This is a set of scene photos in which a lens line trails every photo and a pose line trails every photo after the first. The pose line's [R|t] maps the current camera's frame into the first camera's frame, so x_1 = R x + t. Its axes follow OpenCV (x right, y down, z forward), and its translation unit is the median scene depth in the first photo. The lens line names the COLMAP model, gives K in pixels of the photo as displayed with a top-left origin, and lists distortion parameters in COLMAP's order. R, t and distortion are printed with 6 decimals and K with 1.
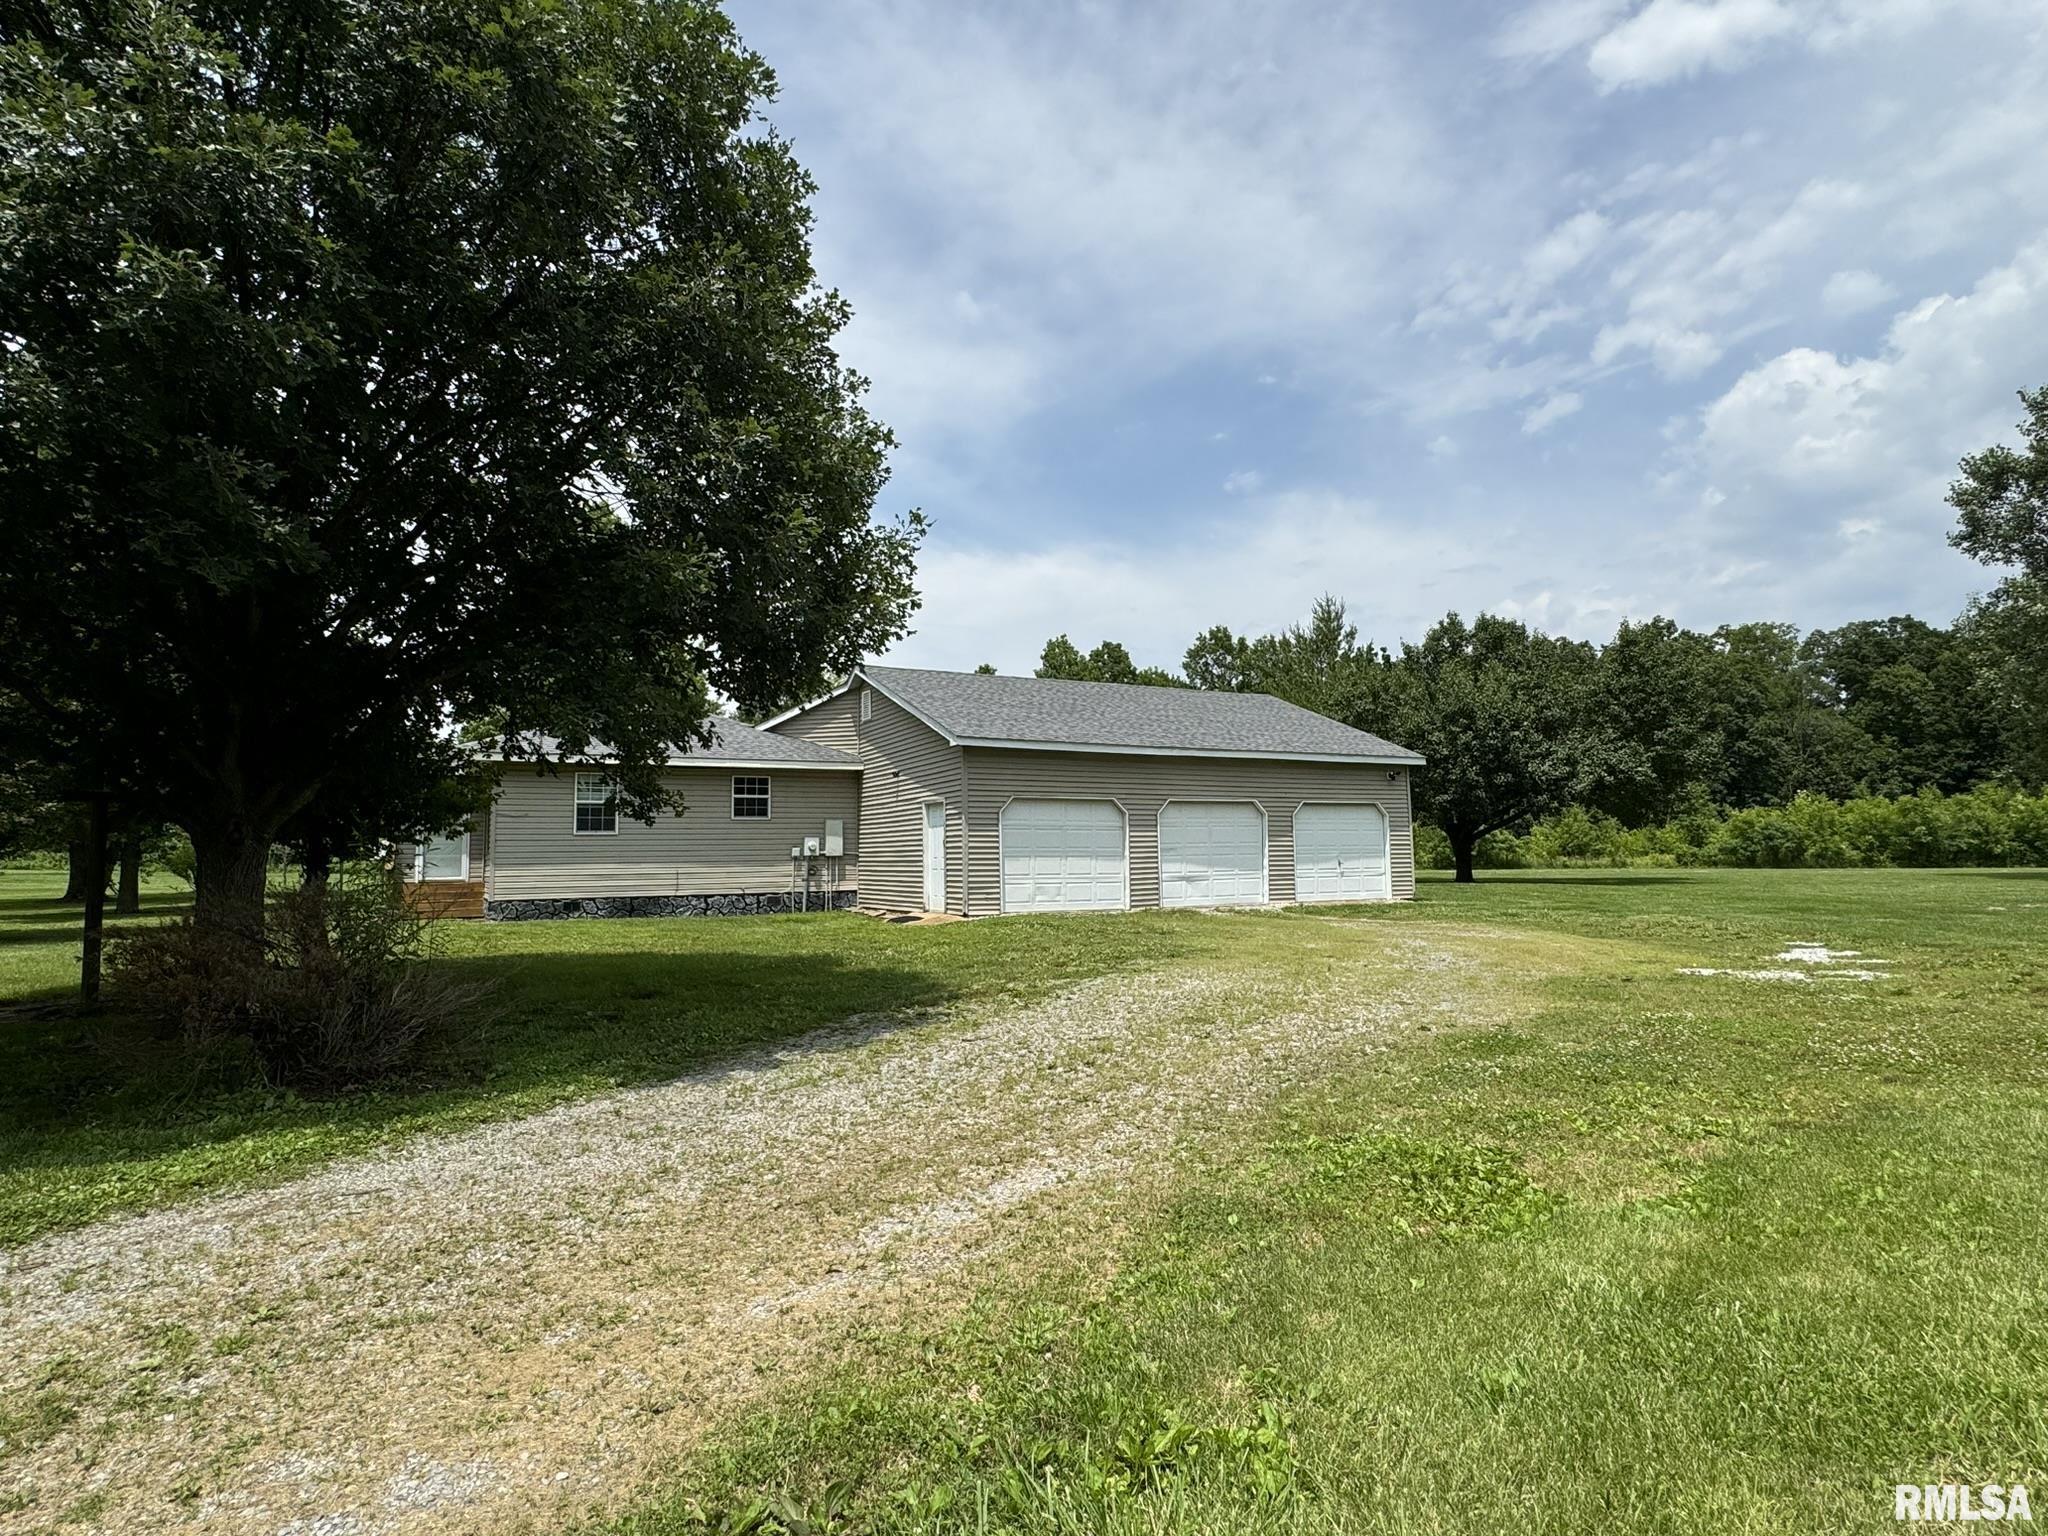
lens RADIAL K [[1074.7, 0, 1029.5], [0, 1074.7, 760.4], [0, 0, 1]] dist [0.004000, -0.000079]
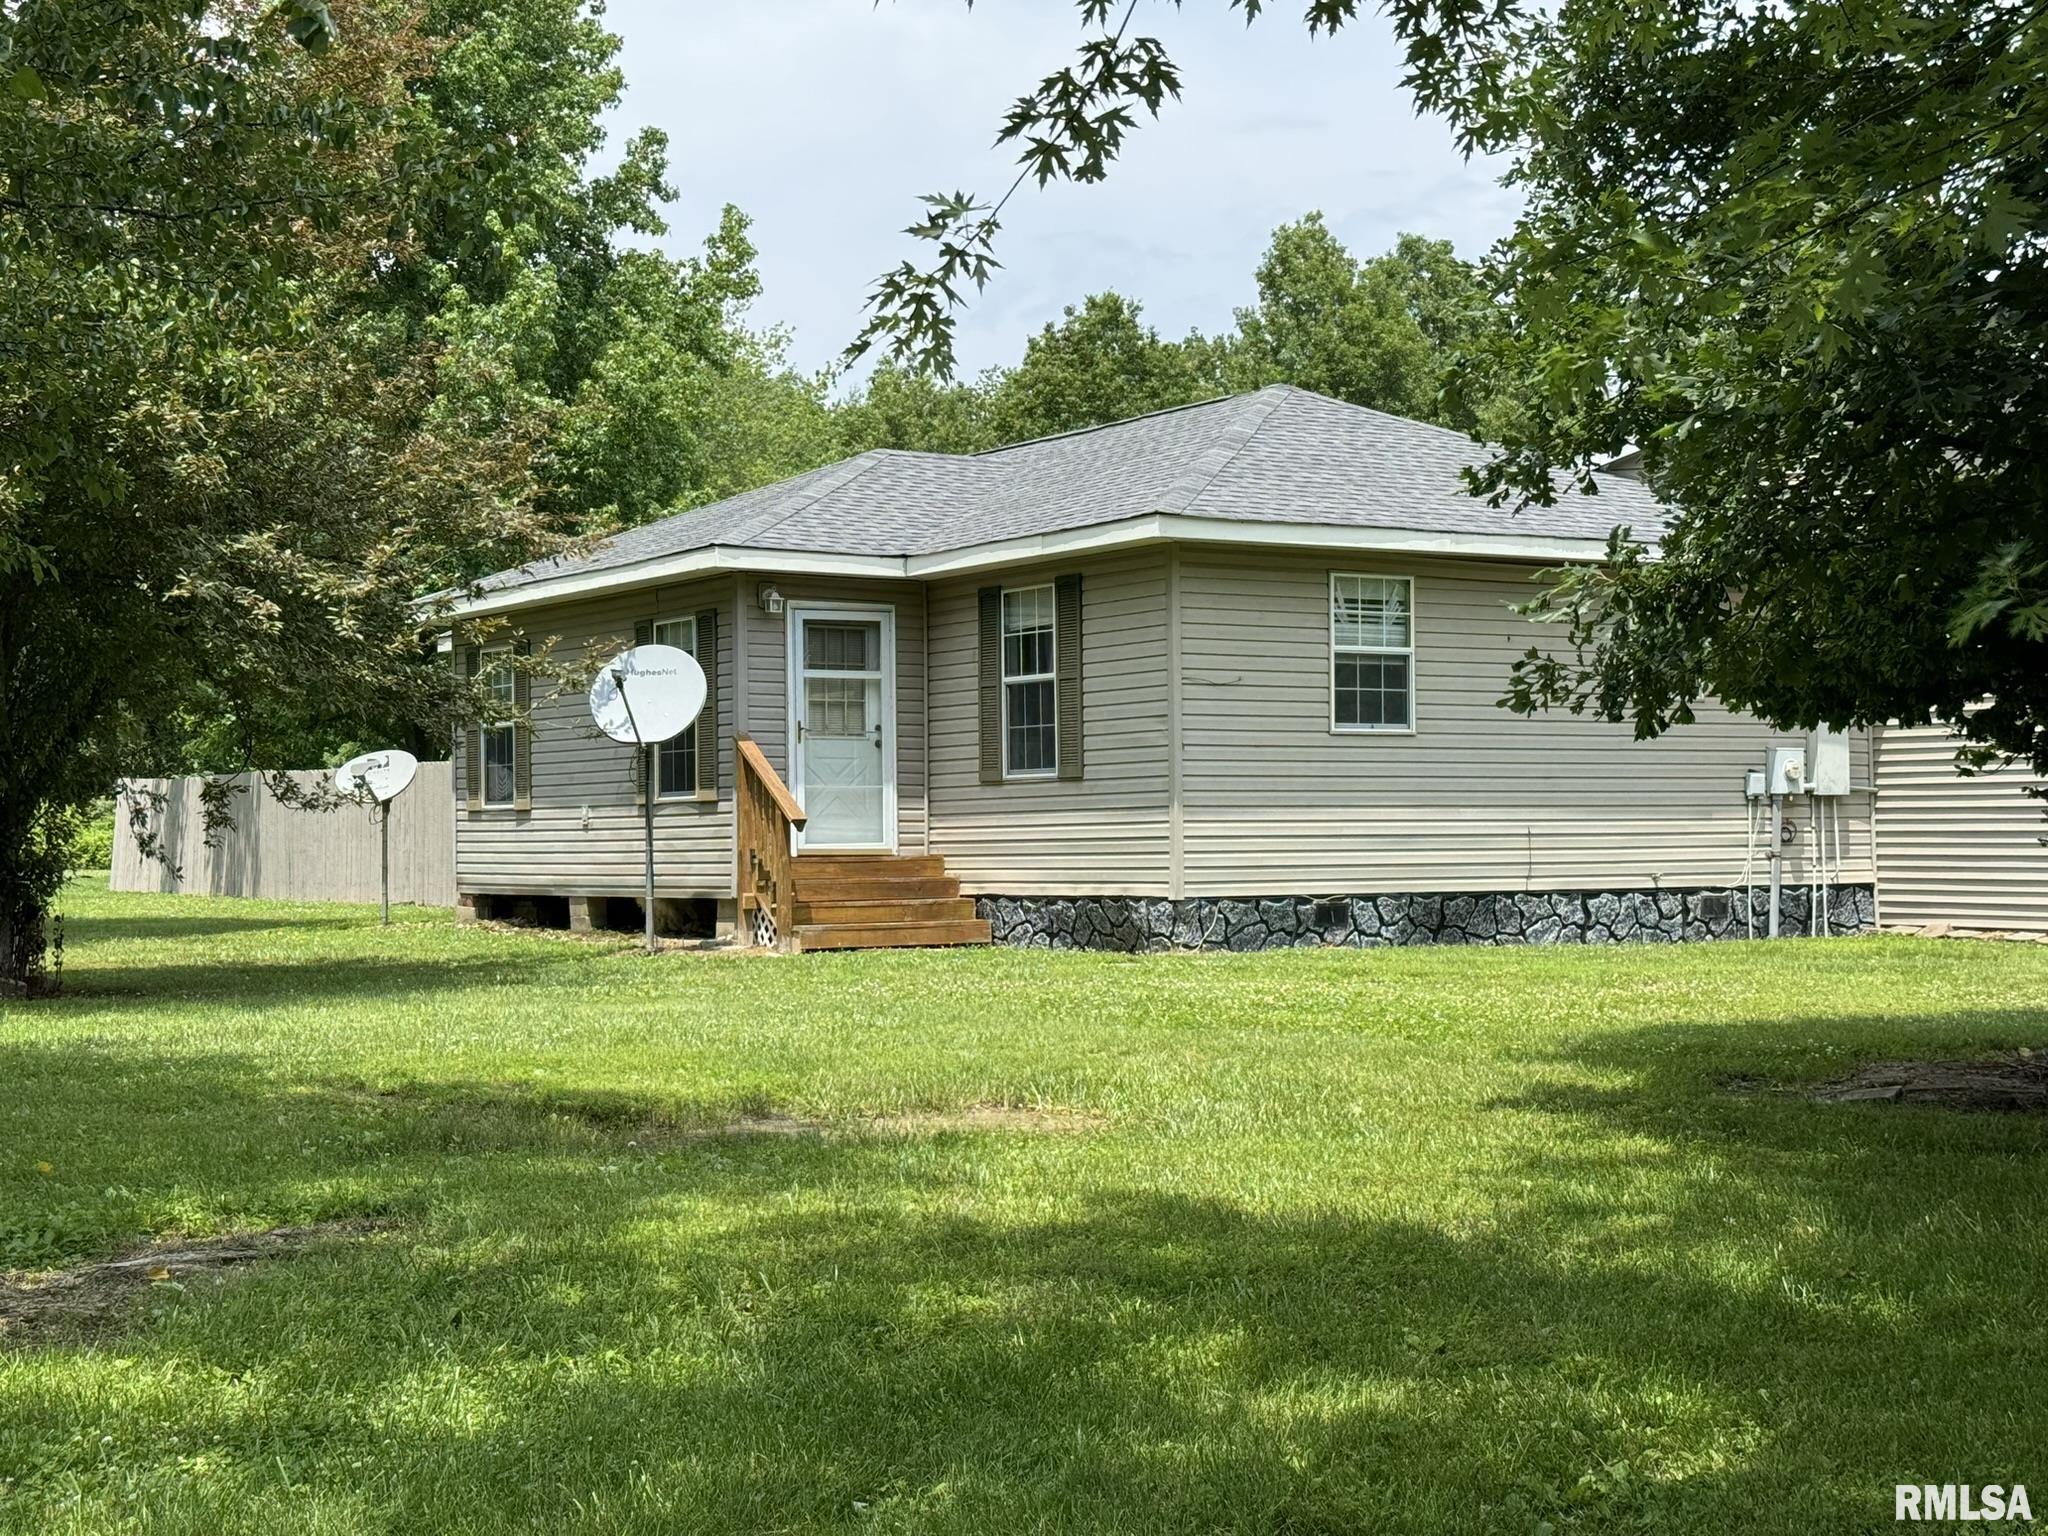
lens RADIAL K [[3017.2, 0, 1023.7], [0, 3017.2, 768.2], [0, 0, 1]] dist [0.011824, 0.000000]
pose [[0.996868, 0.008994, 0.078574, -0.567706], [-0.014310, 0.997627, 0.067351, 0.009177], [-0.077781, -0.068264, 0.994631, -0.074303]]
